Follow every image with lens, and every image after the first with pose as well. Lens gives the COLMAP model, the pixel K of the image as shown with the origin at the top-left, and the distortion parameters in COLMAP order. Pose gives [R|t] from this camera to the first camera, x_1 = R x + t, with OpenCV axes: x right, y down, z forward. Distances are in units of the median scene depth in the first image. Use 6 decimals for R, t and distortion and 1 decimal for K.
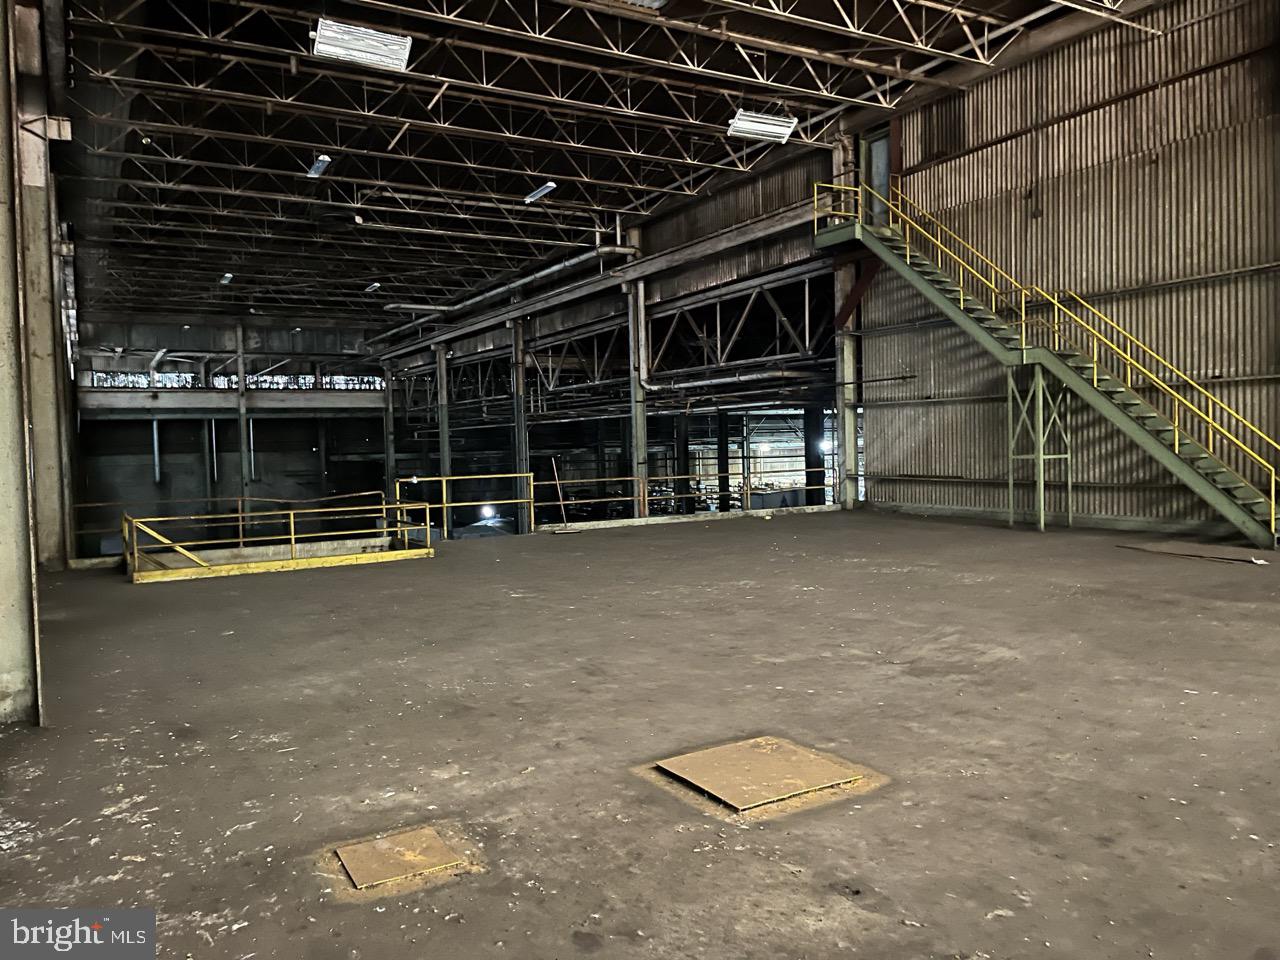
lens RADIAL K [[980.5, 0, 647.8], [0, 980.5, 487.2], [0, 0, 1]] dist [0.058468, -0.023321]
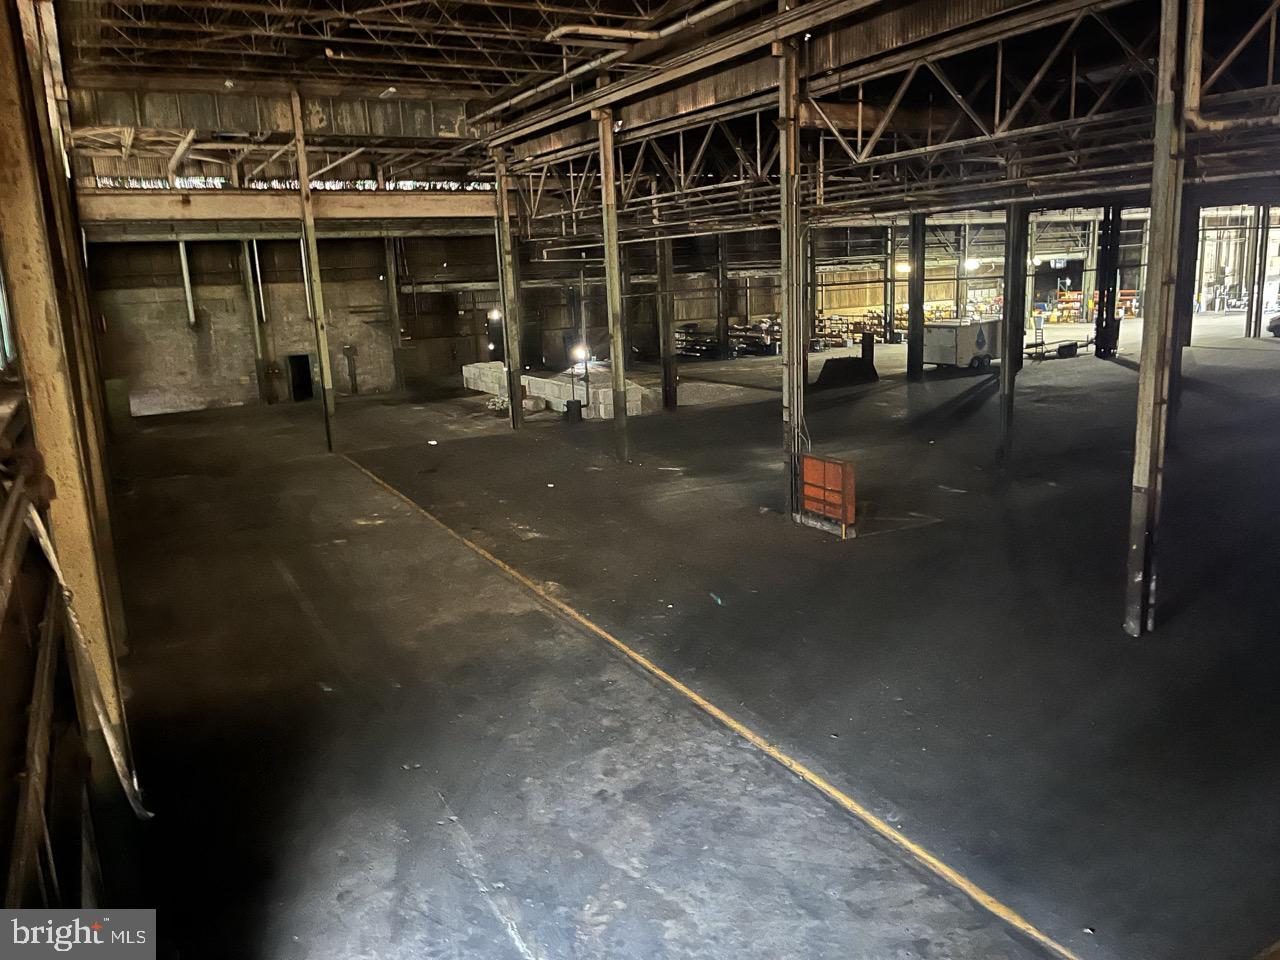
lens RADIAL K [[980.5, 0, 629.3], [0, 980.5, 472.5], [0, 0, 1]] dist [0.058468, -0.023321]
pose [[0.999421, -0.009676, -0.032607, -0.150841], [0.014692, 0.987438, 0.157325, -0.007915], [0.030675, -0.157713, 0.987008, 0.266687]]
